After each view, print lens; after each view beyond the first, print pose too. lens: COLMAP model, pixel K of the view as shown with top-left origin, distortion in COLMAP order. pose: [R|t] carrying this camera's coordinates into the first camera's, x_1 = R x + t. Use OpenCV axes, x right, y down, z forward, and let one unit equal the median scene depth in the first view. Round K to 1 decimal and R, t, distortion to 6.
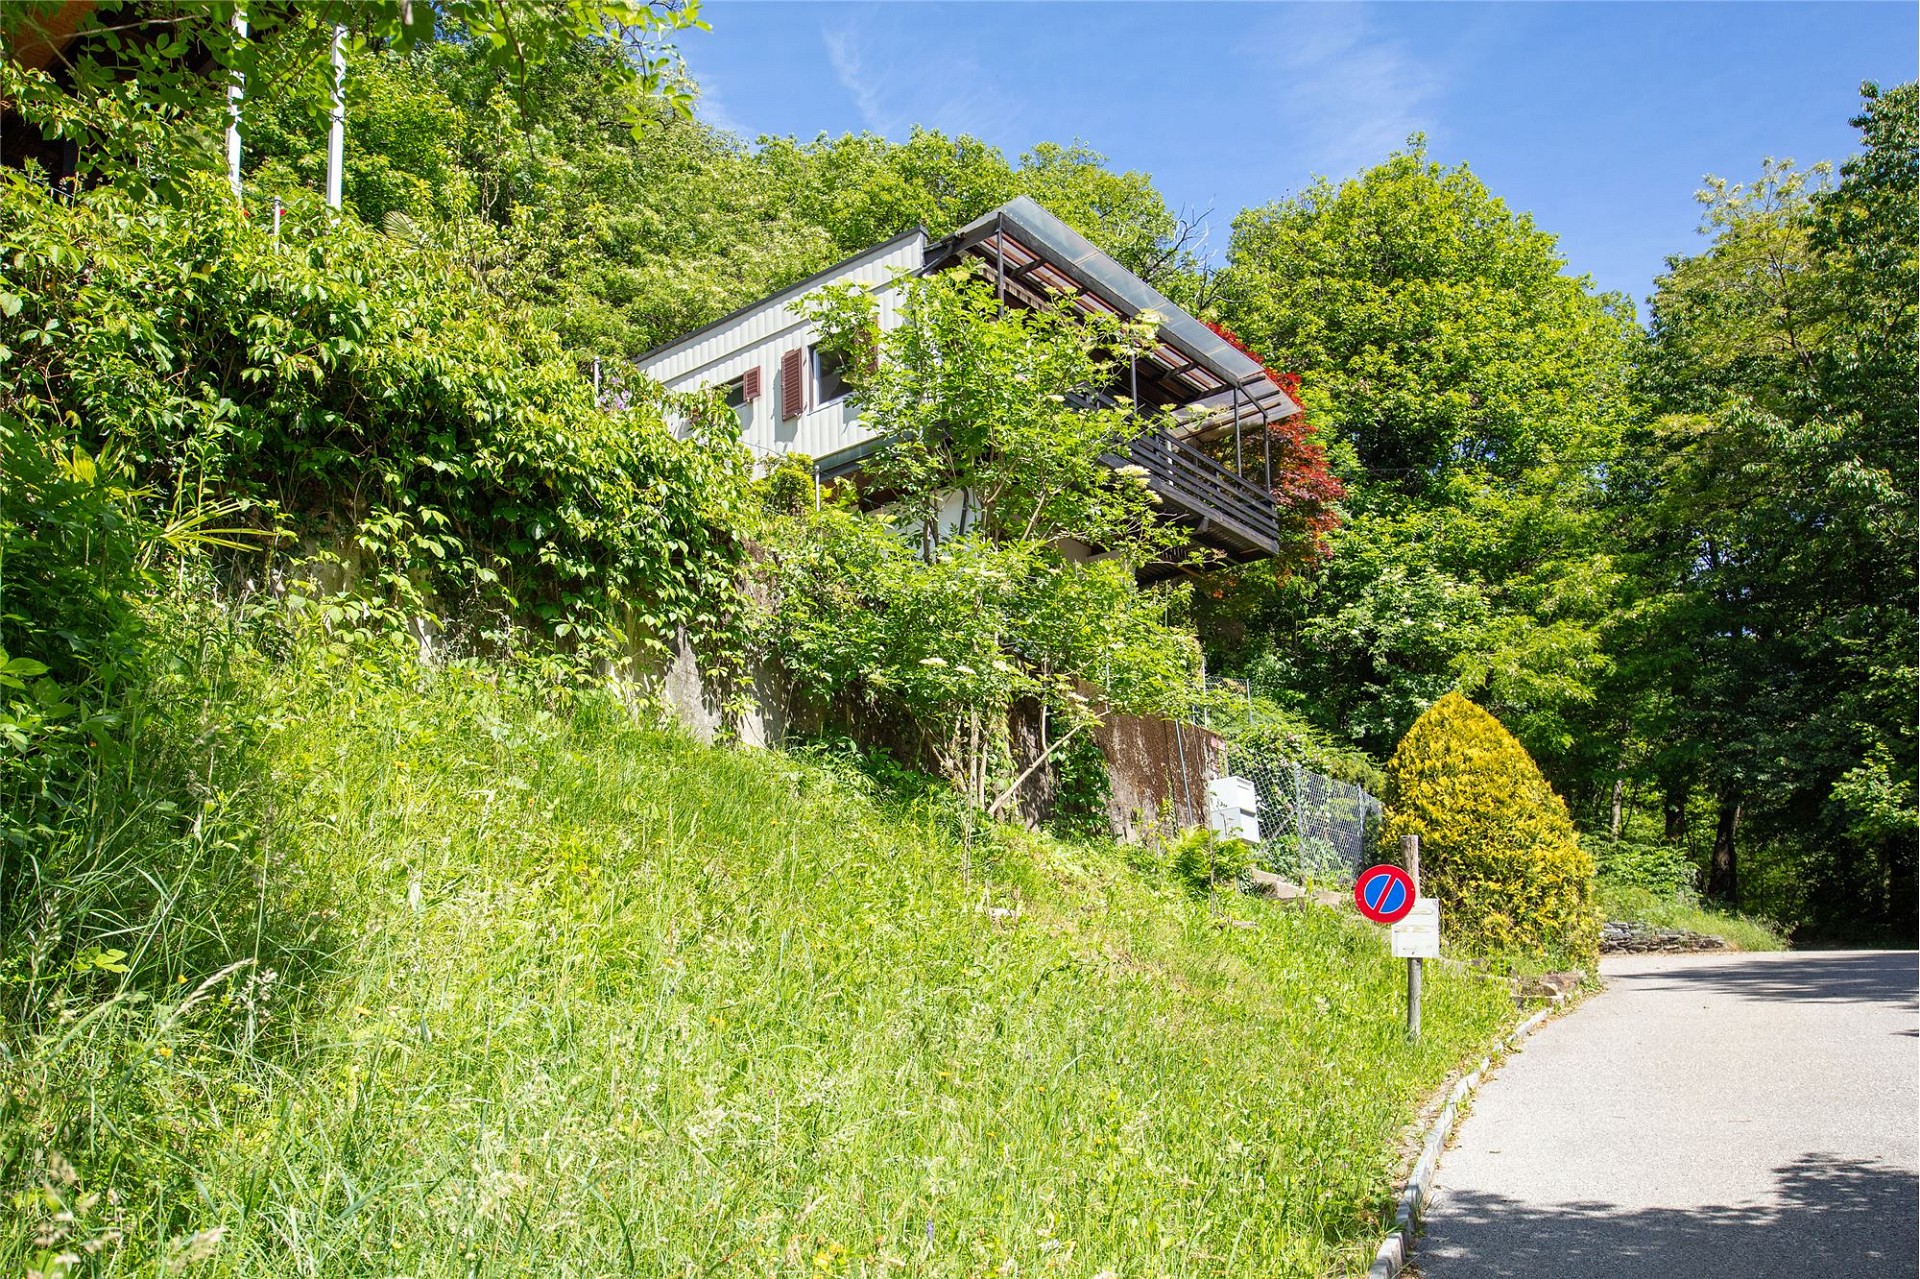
lens RADIAL K [[2025.8, 0, 958.3], [0, 2025.8, 728.8], [0, 0, 1]] dist [0.011250, 0.011658]
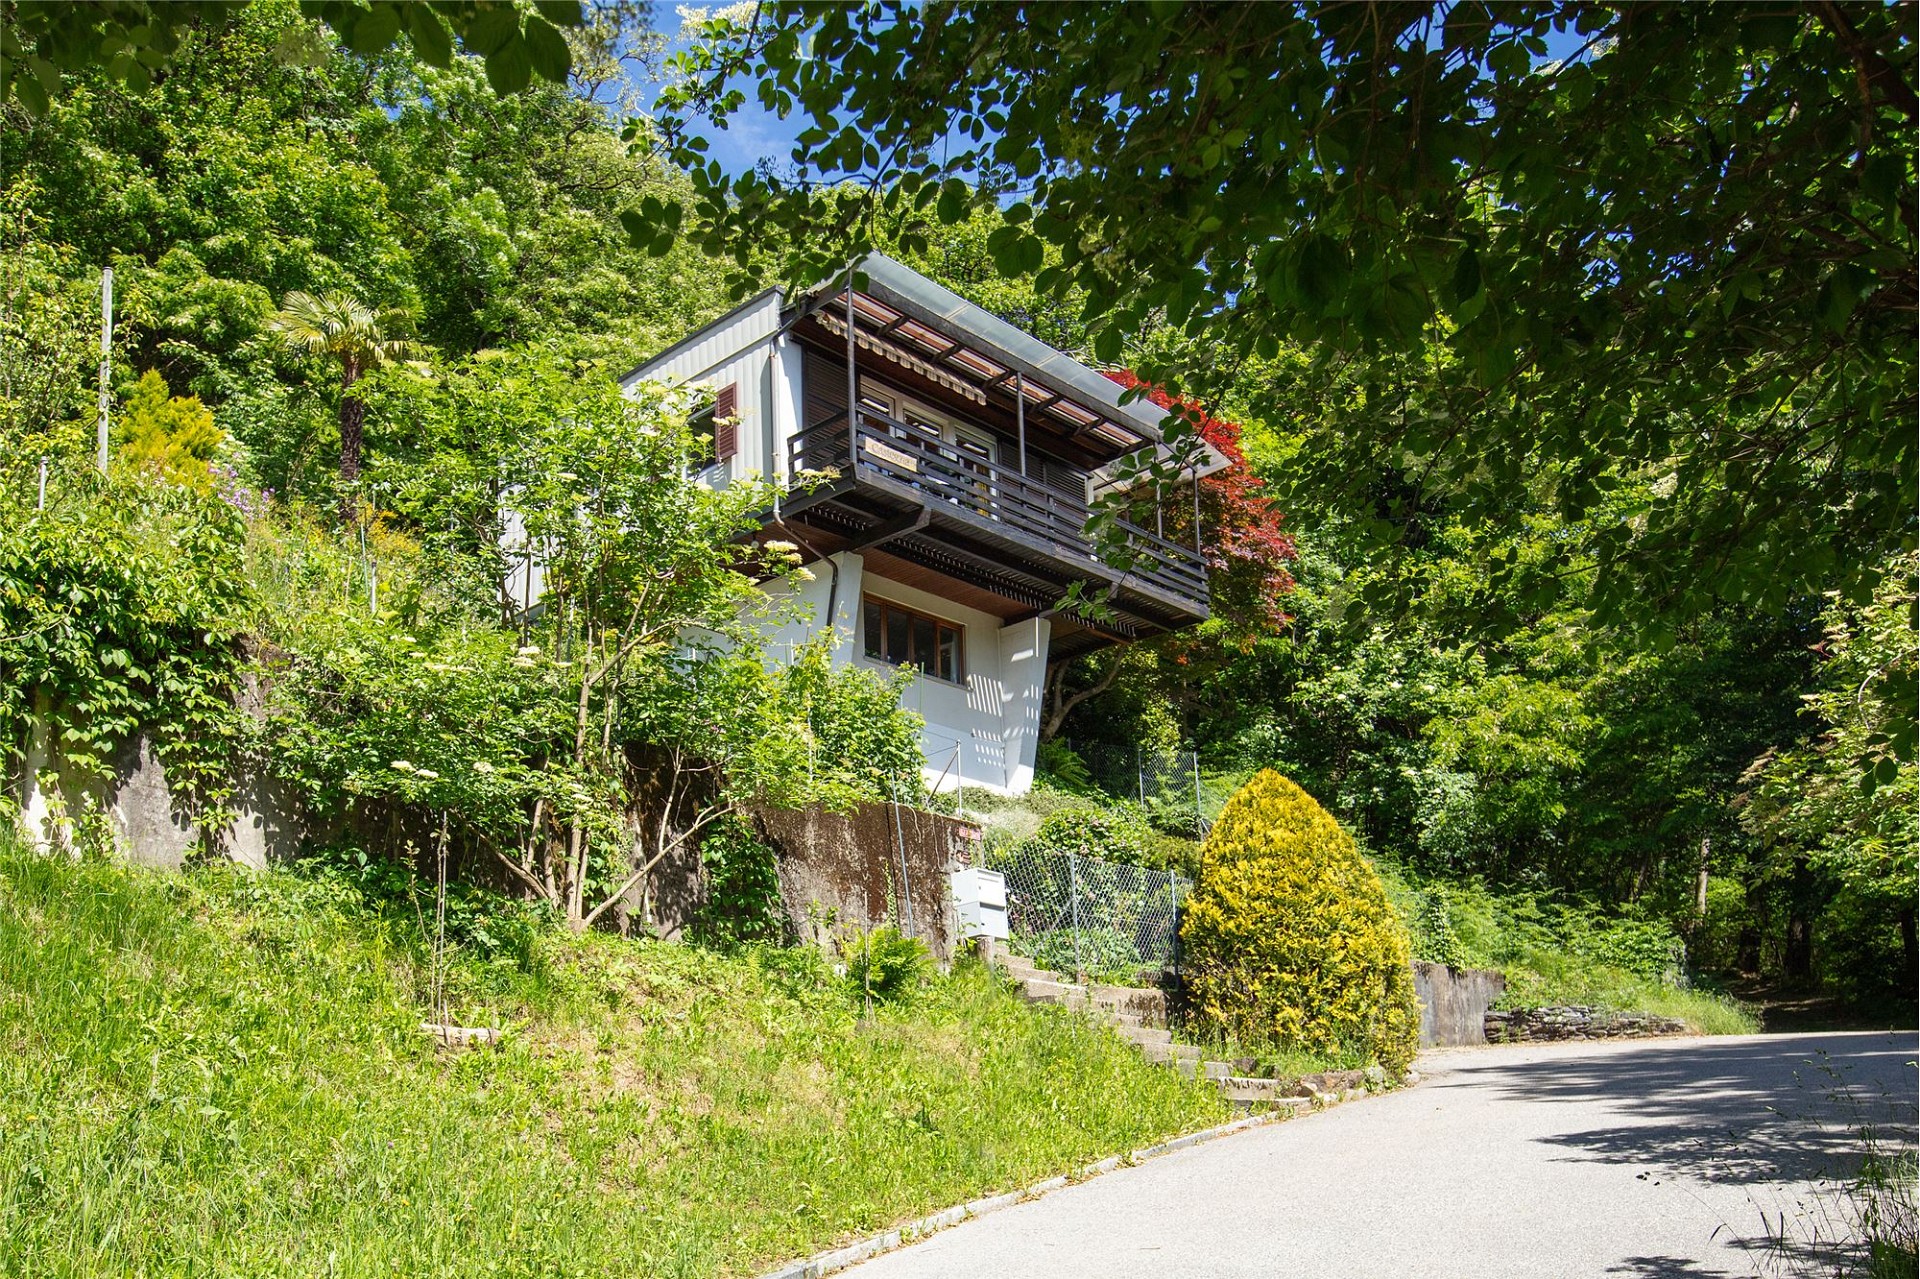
lens RADIAL K [[2129.7, 0, 826.6], [0, 2129.7, 853.0], [0, 0, 1]] dist [0.007239, 0.006213]
pose [[0.996773, -0.024420, -0.076467, 0.121950], [0.025948, 0.999482, 0.019056, -0.003448], [0.075962, -0.020978, 0.996890, 0.011156]]
